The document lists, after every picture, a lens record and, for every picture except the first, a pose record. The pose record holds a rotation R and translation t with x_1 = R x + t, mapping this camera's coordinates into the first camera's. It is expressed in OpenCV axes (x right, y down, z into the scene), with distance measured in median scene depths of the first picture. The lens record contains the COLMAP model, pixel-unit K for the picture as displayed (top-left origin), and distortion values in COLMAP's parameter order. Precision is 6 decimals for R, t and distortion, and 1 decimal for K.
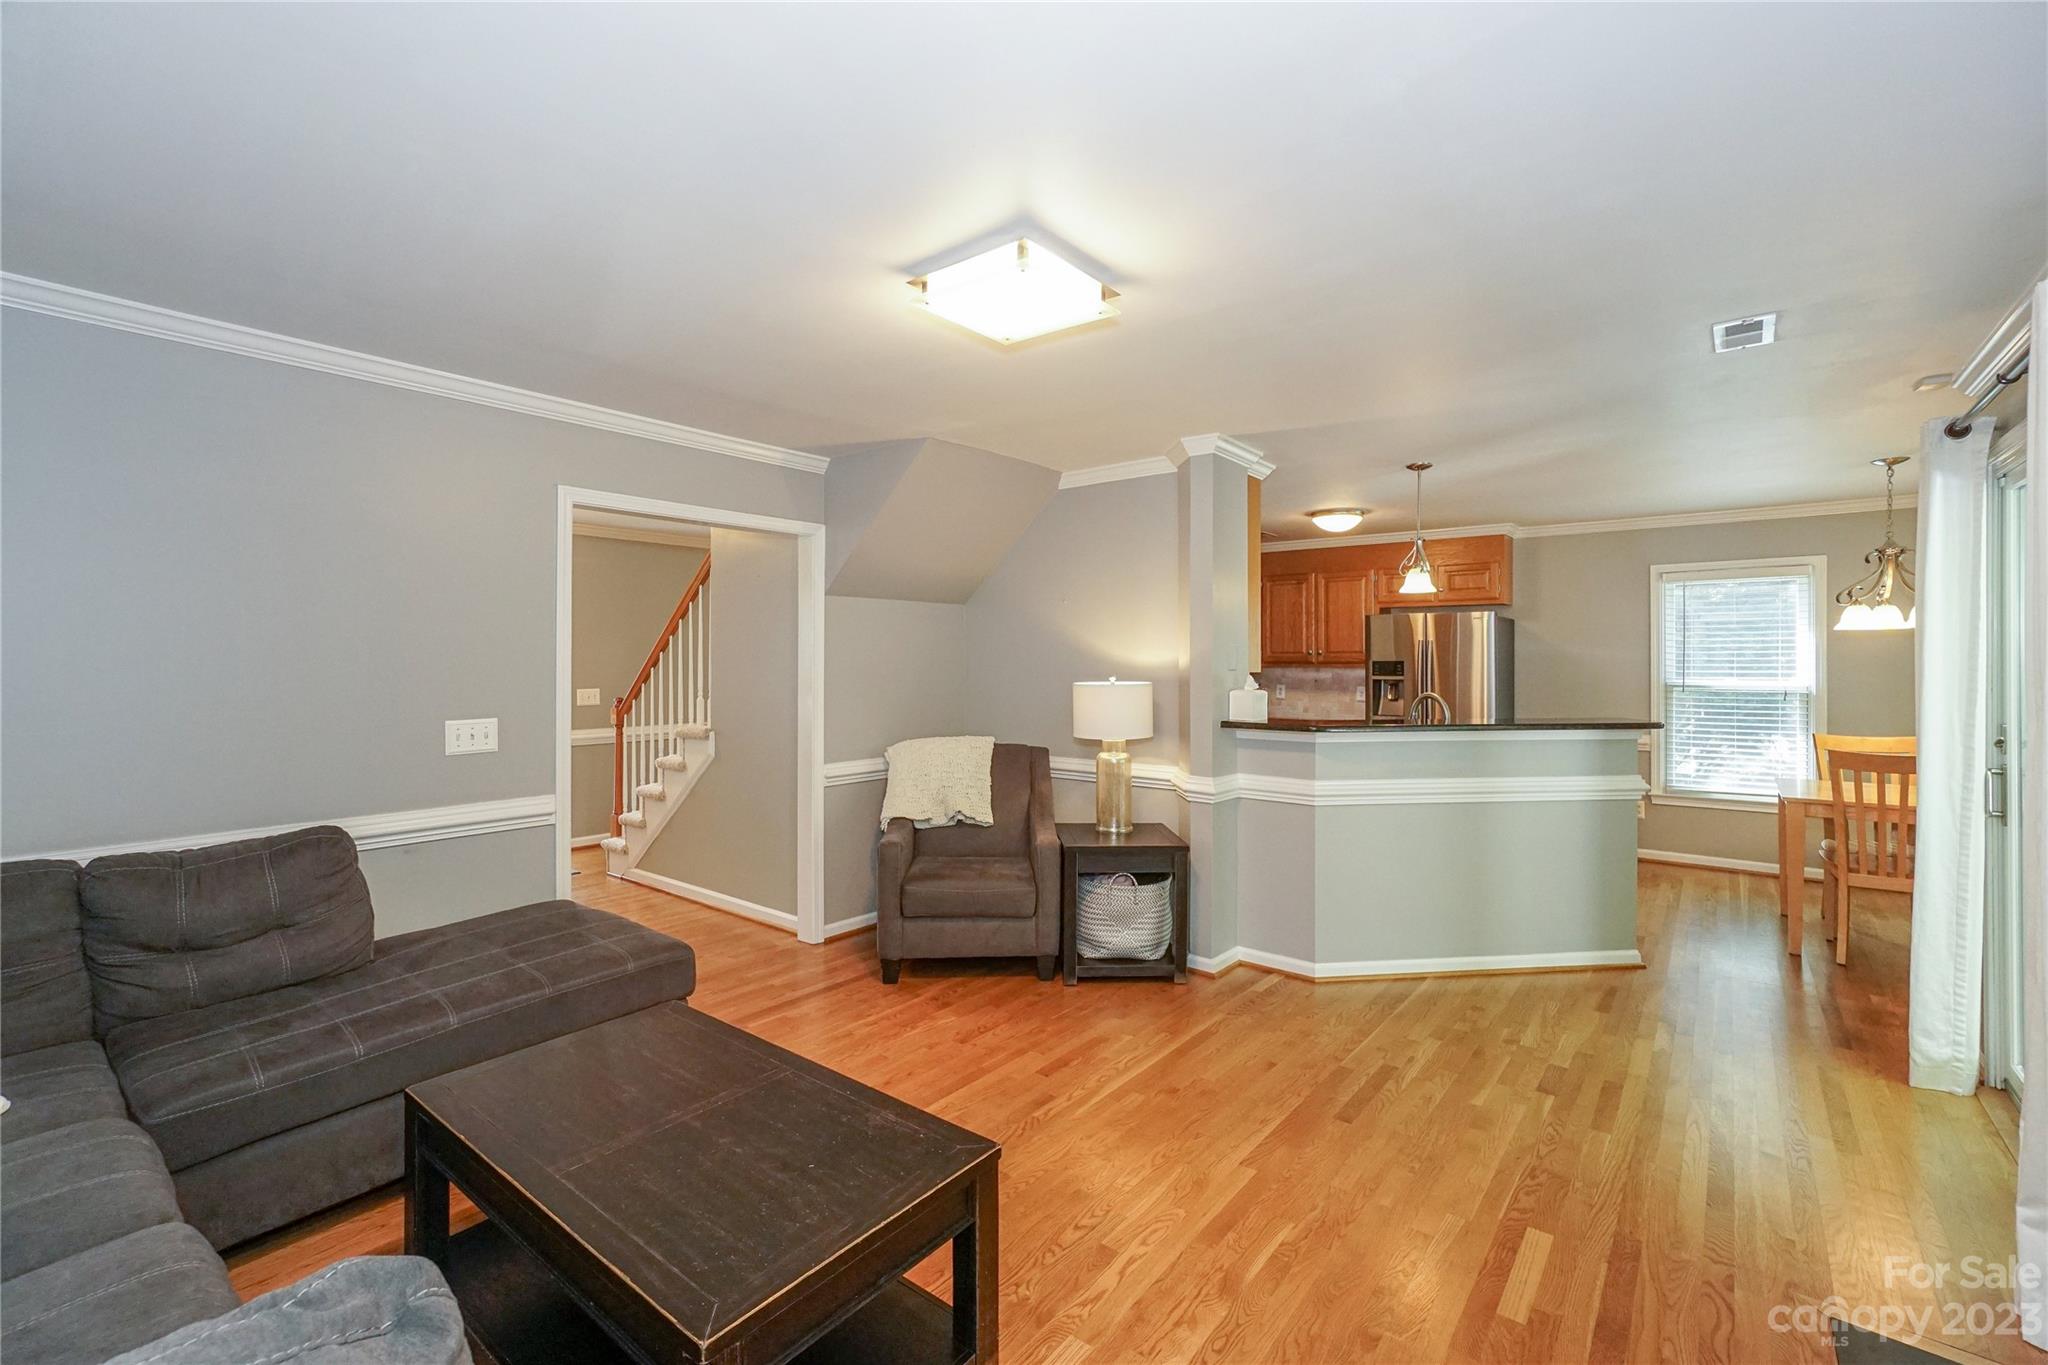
lens RADIAL K [[903.3, 0, 1062.8], [0, 903.3, 648.3], [0, 0, 1]] dist [-0.012357, 0.002628]
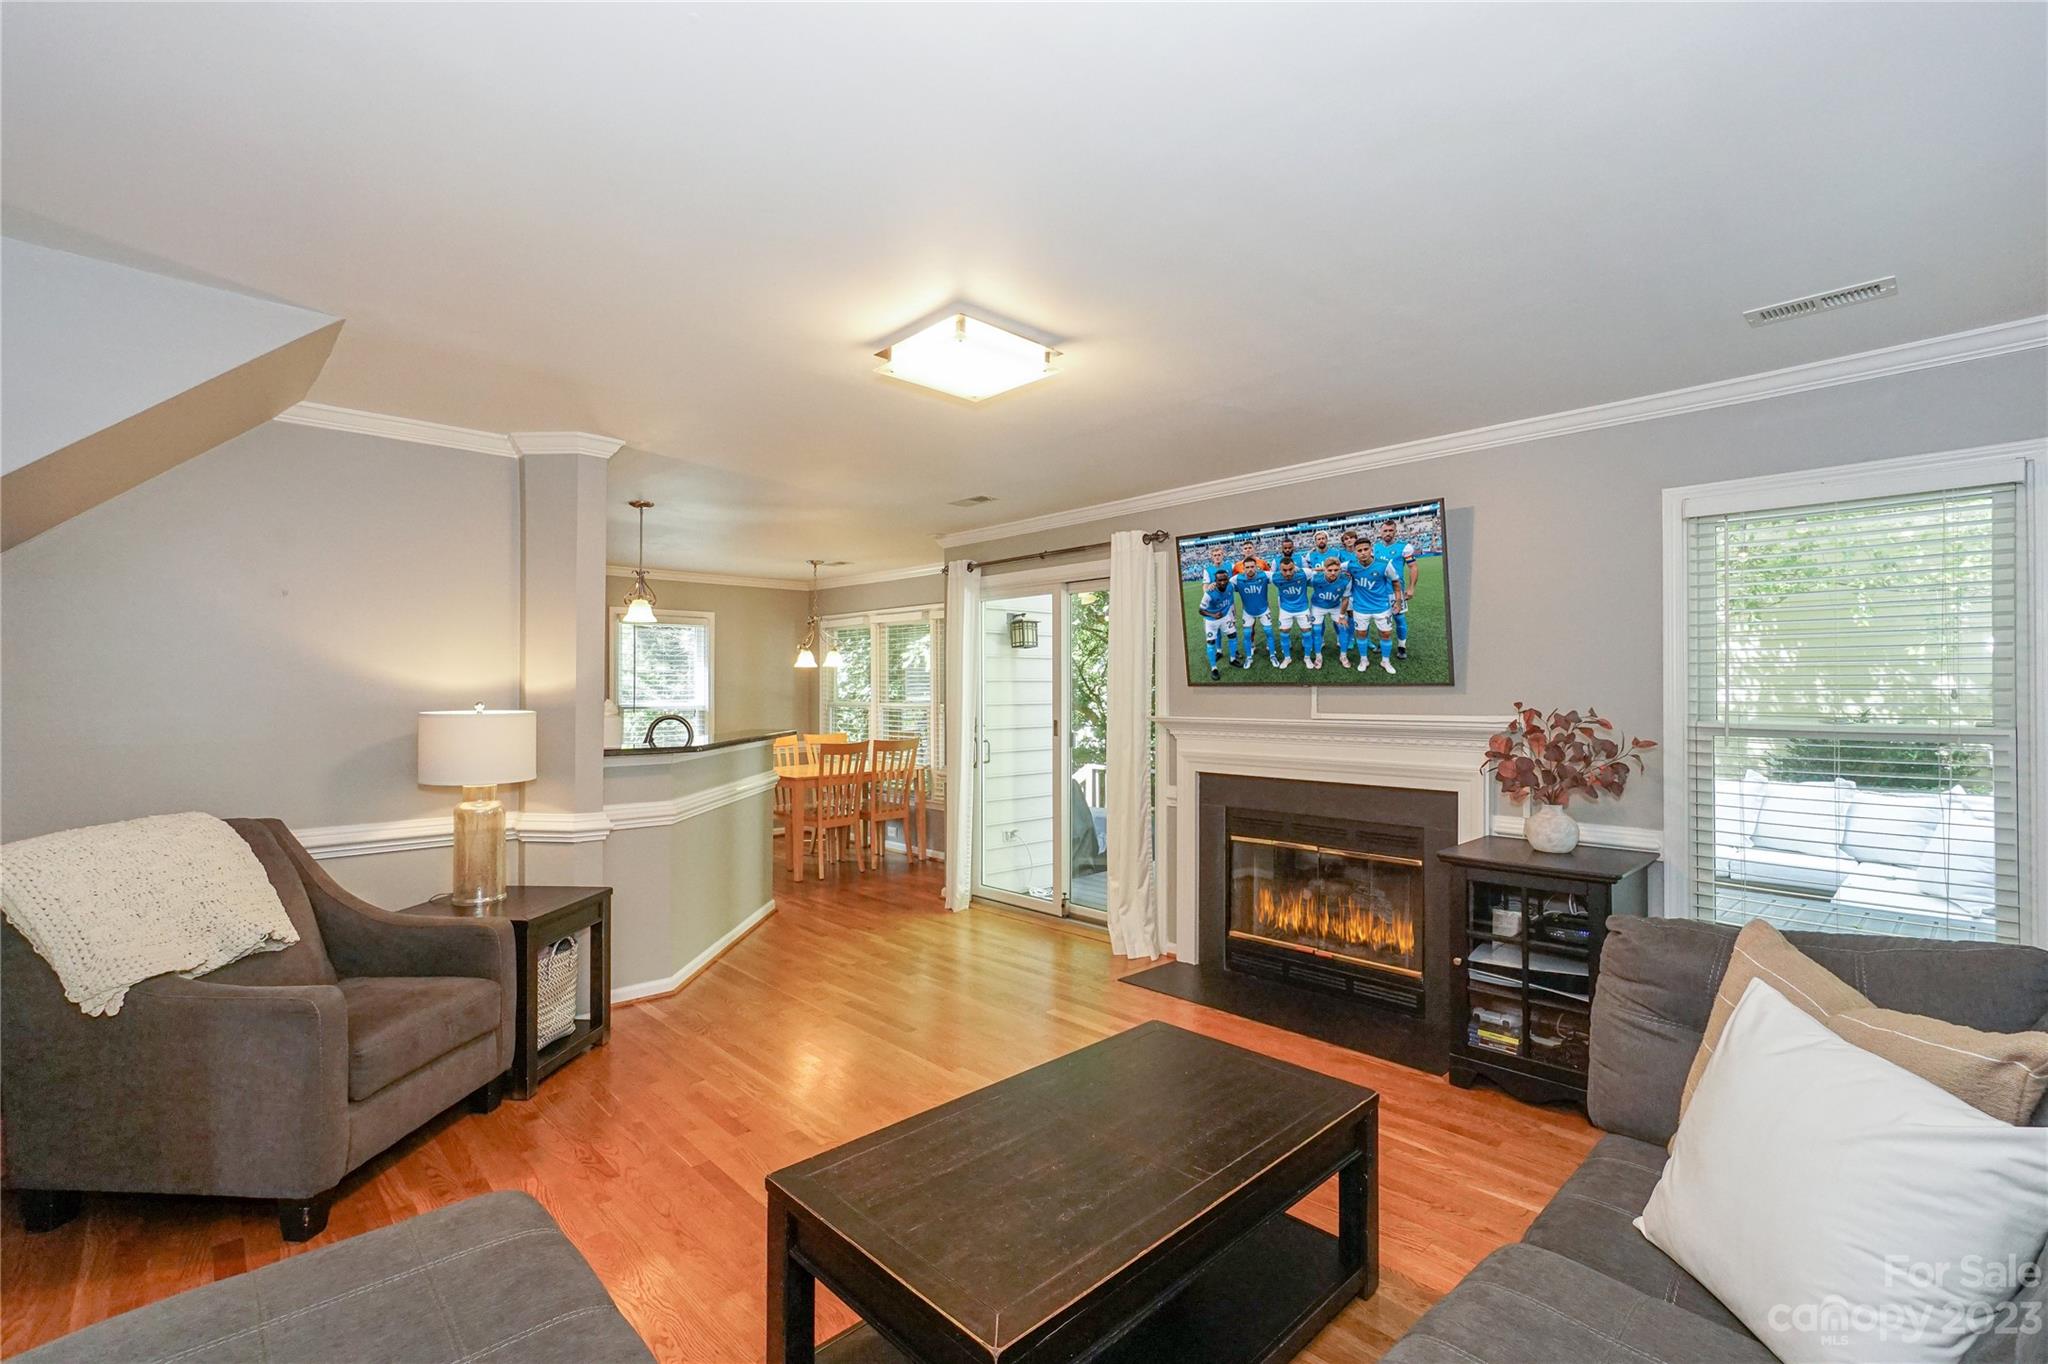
lens RADIAL K [[903.3, 0, 1013.3], [0, 903.3, 683.0], [0, 0, 1]] dist [-0.012357, 0.002628]
pose [[0.158111, 0.005585, 0.987406, -0.667529], [-0.009995, 0.999942, -0.004056, 0.012193], [-0.987371, -0.009228, 0.158157, 0.444029]]
